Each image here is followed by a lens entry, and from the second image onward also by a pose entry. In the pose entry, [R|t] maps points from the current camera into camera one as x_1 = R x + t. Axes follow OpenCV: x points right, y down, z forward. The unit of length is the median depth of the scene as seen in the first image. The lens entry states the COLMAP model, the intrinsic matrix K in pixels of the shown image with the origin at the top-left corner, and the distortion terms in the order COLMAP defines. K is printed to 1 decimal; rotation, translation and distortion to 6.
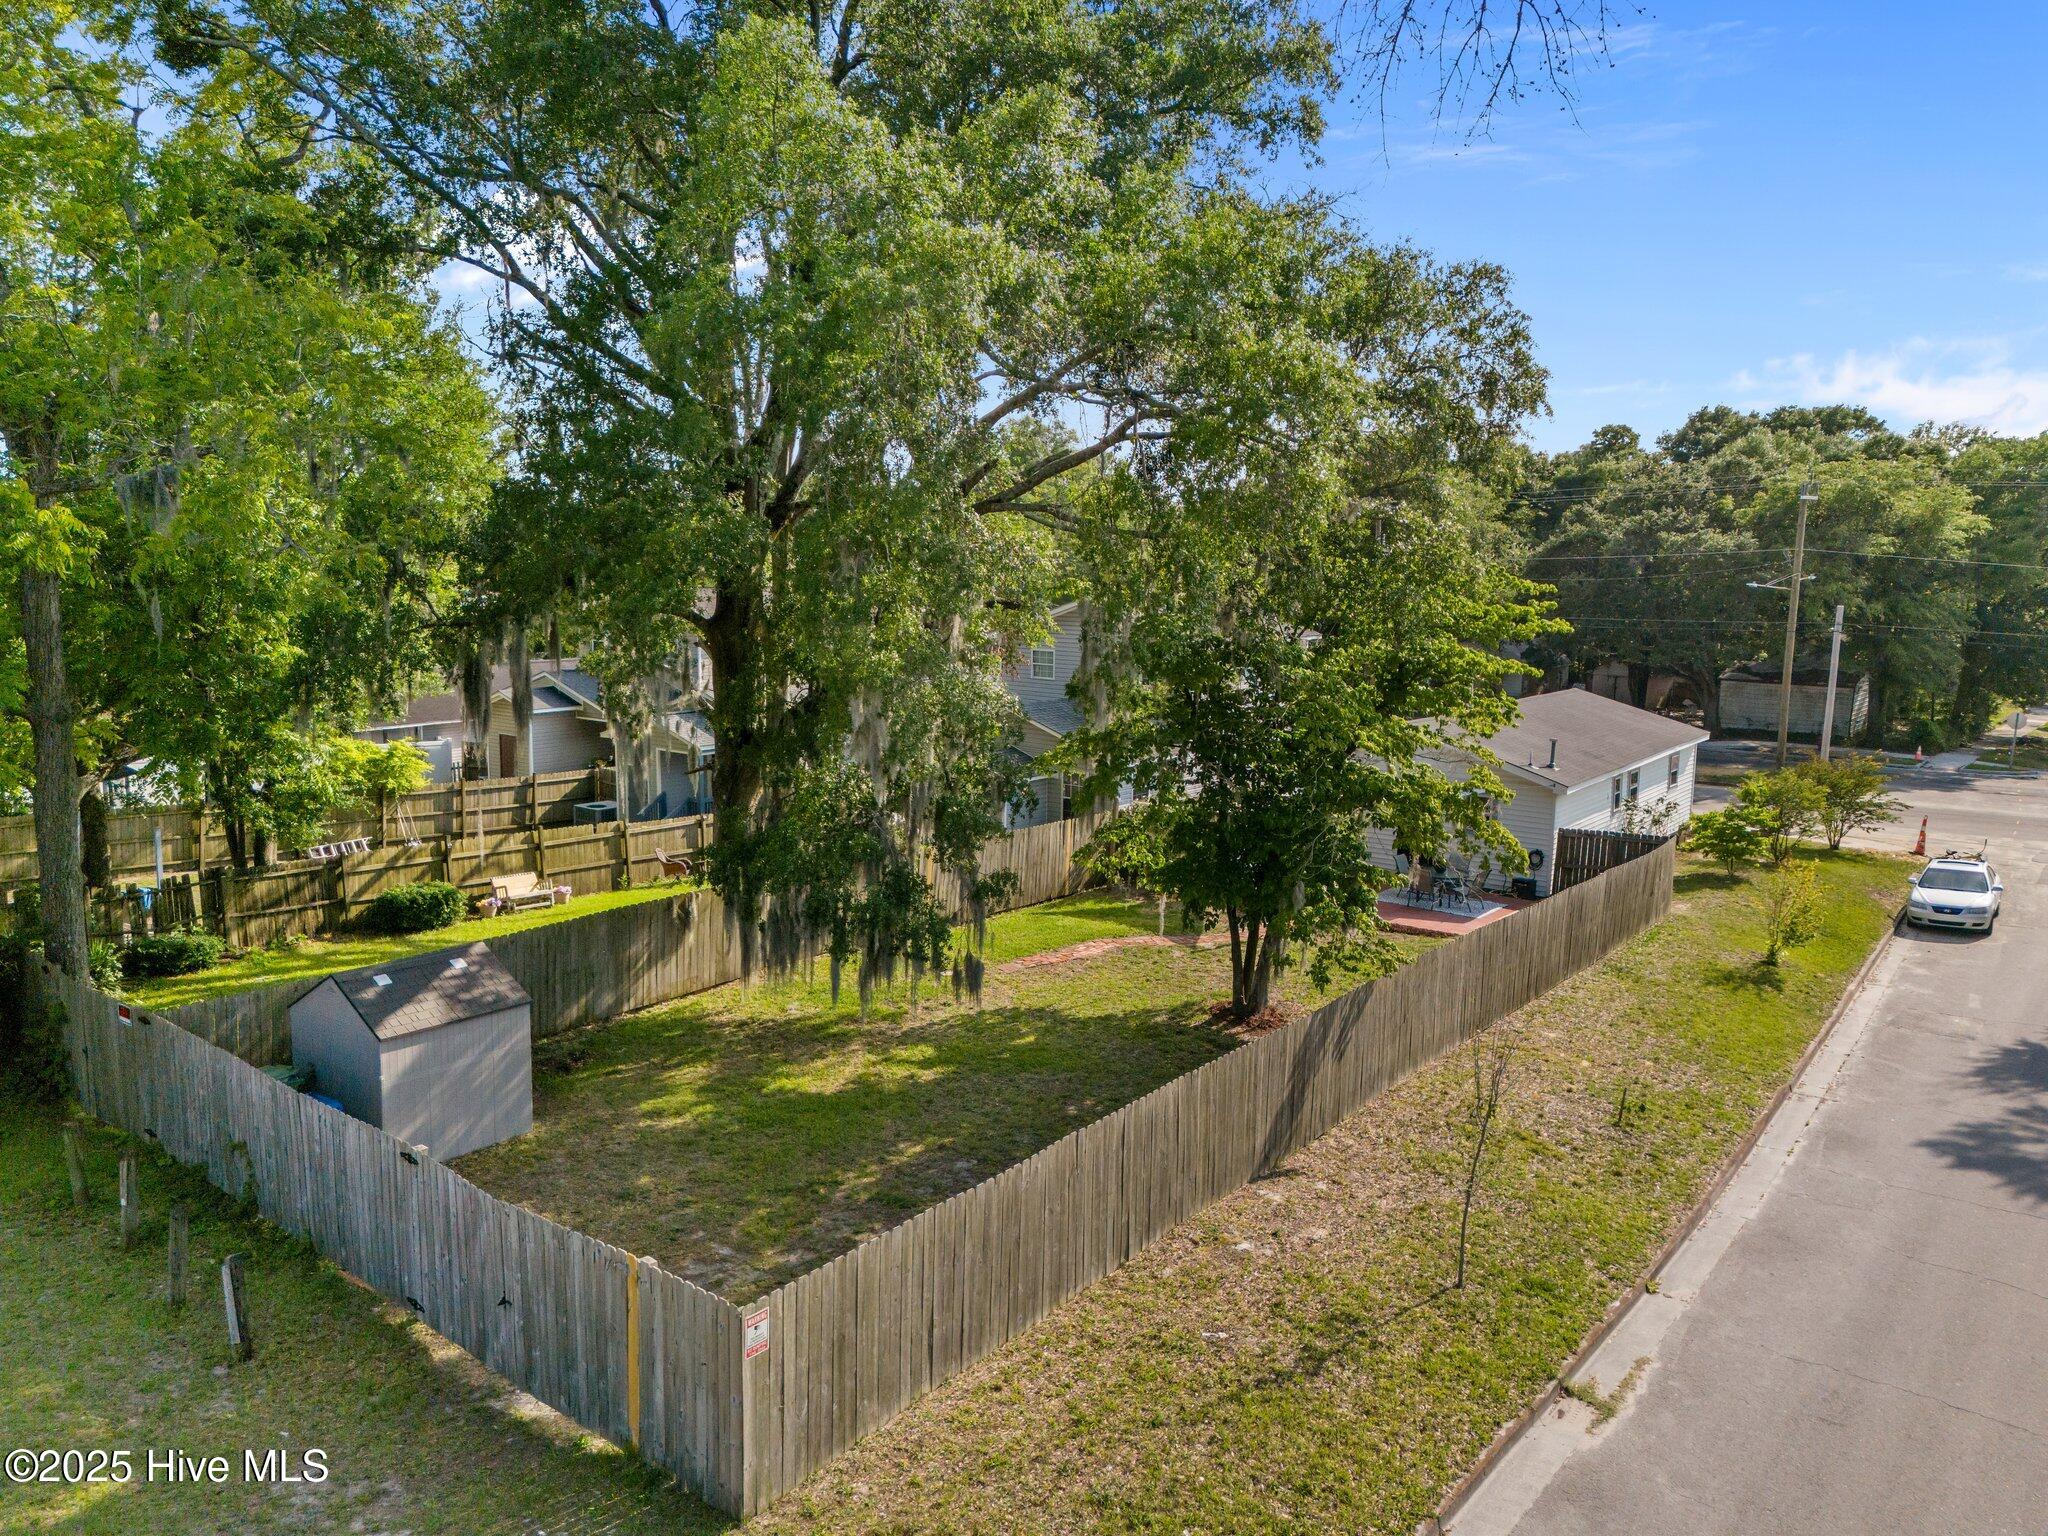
lens RADIAL K [[1430.4, 0, 1020.9], [0, 1430.4, 835.2], [0, 0, 1]] dist [0.003762, 0.000965]
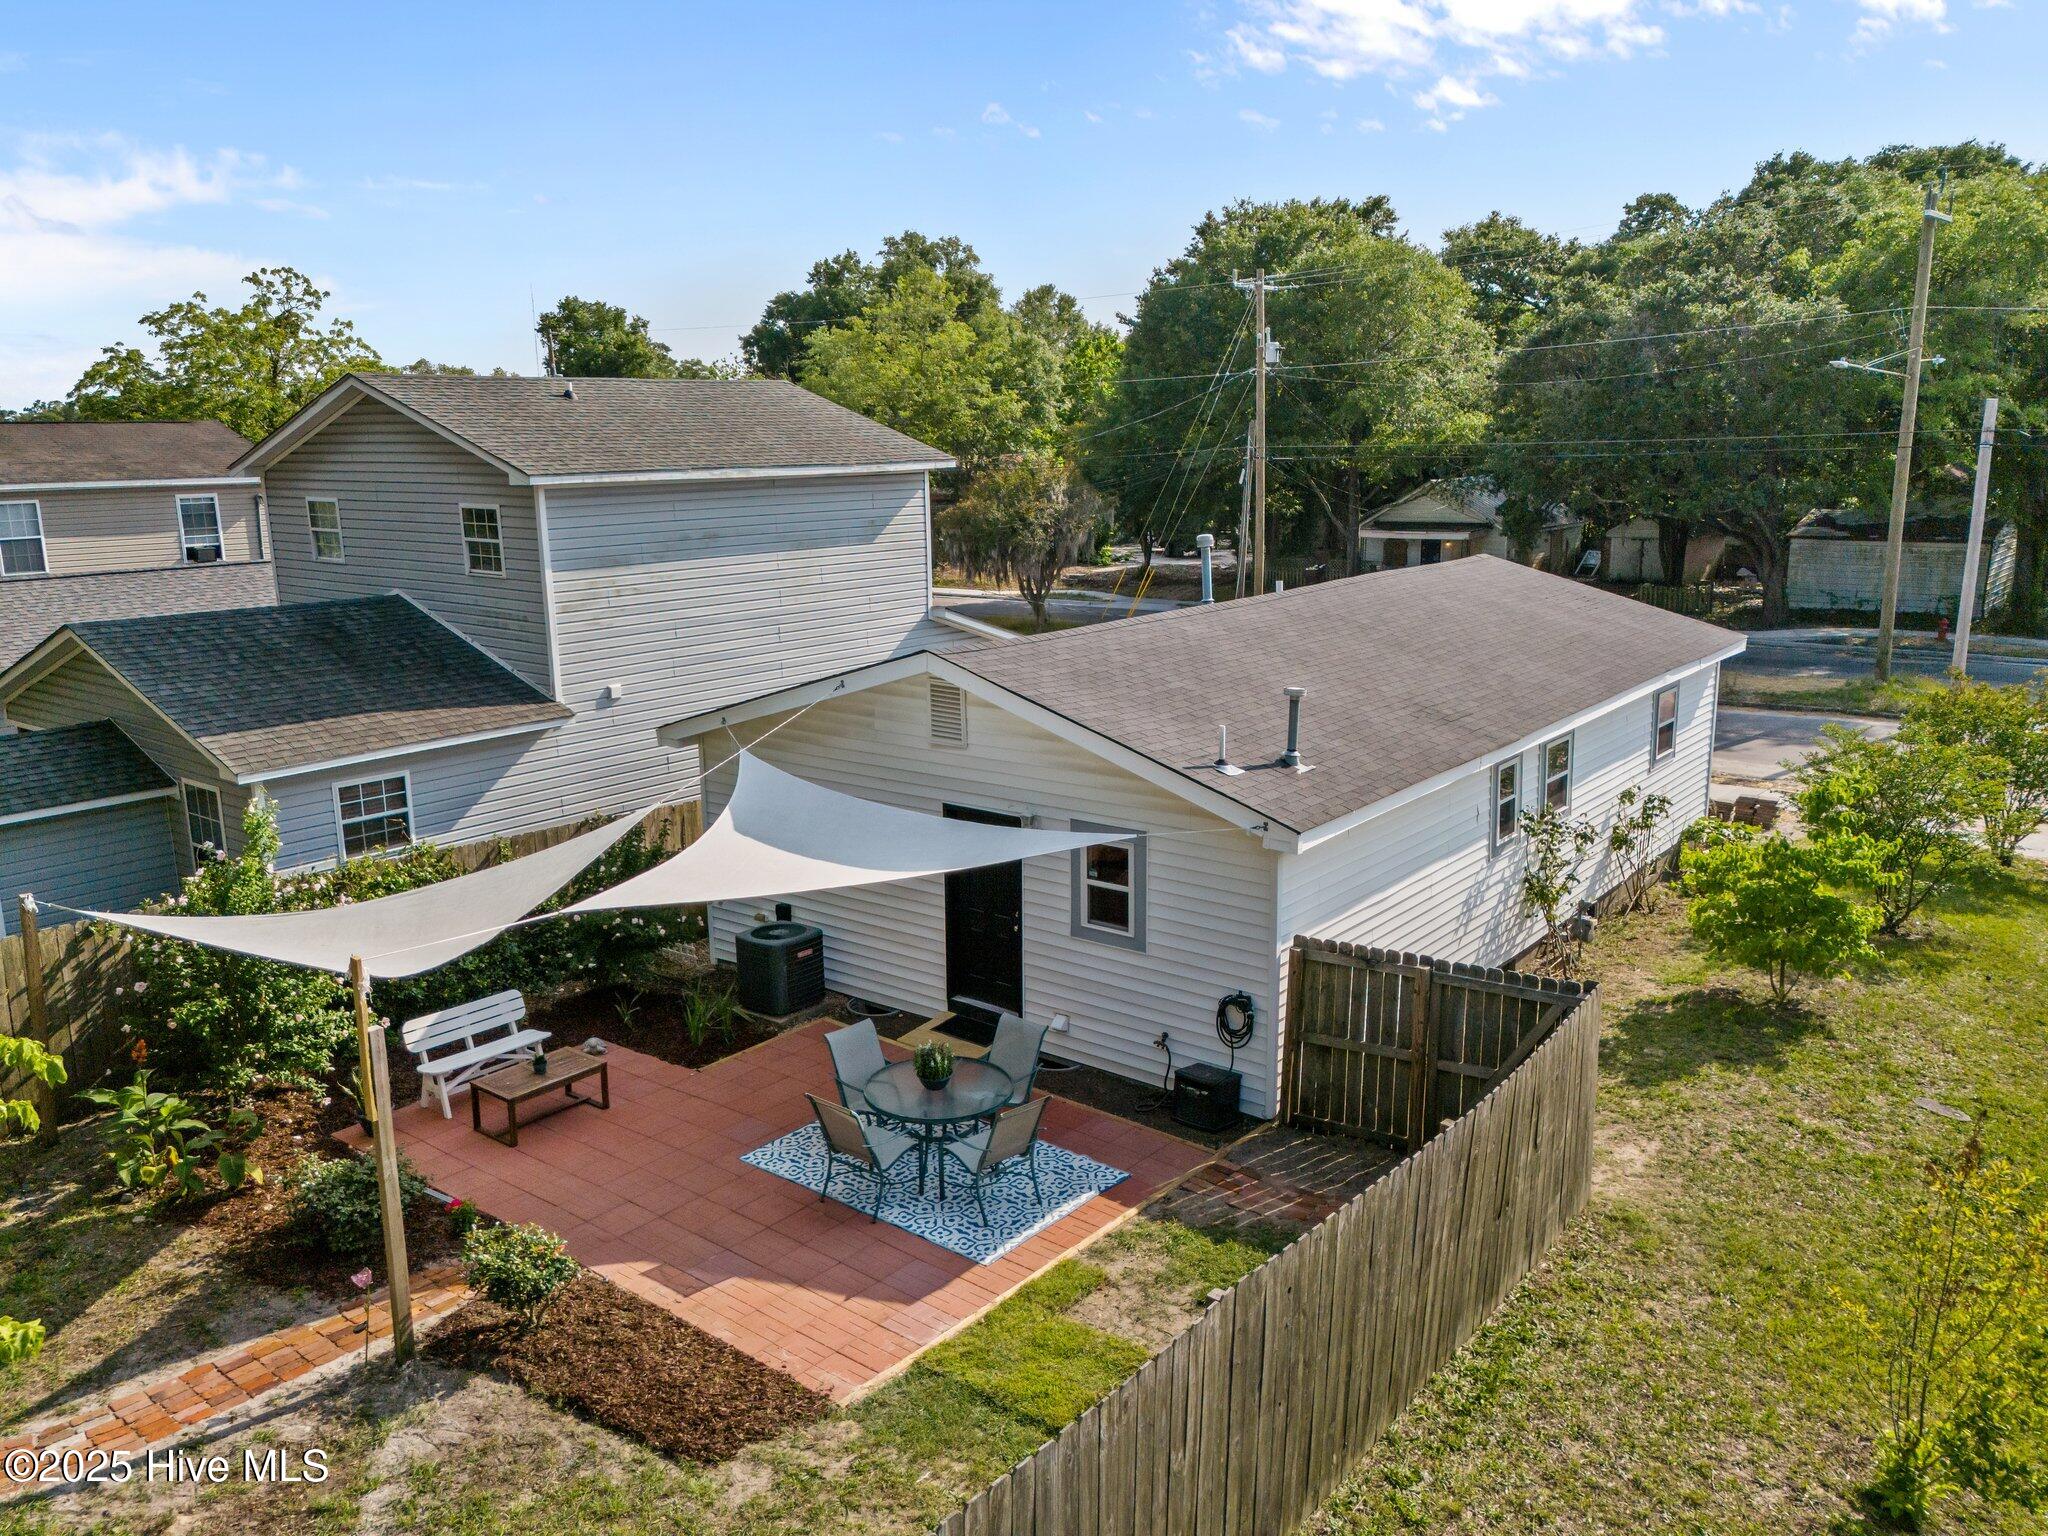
lens RADIAL K [[1508.3, 0, 1024.0], [0, 1508.3, 768.0], [0, 0, 1]] dist [0.033055, 0.000000]
pose [[0.999645, -0.016325, -0.021033, 0.172056], [0.016924, 0.999448, 0.028580, -0.032905], [0.020555, -0.028926, 0.999370, 0.333553]]
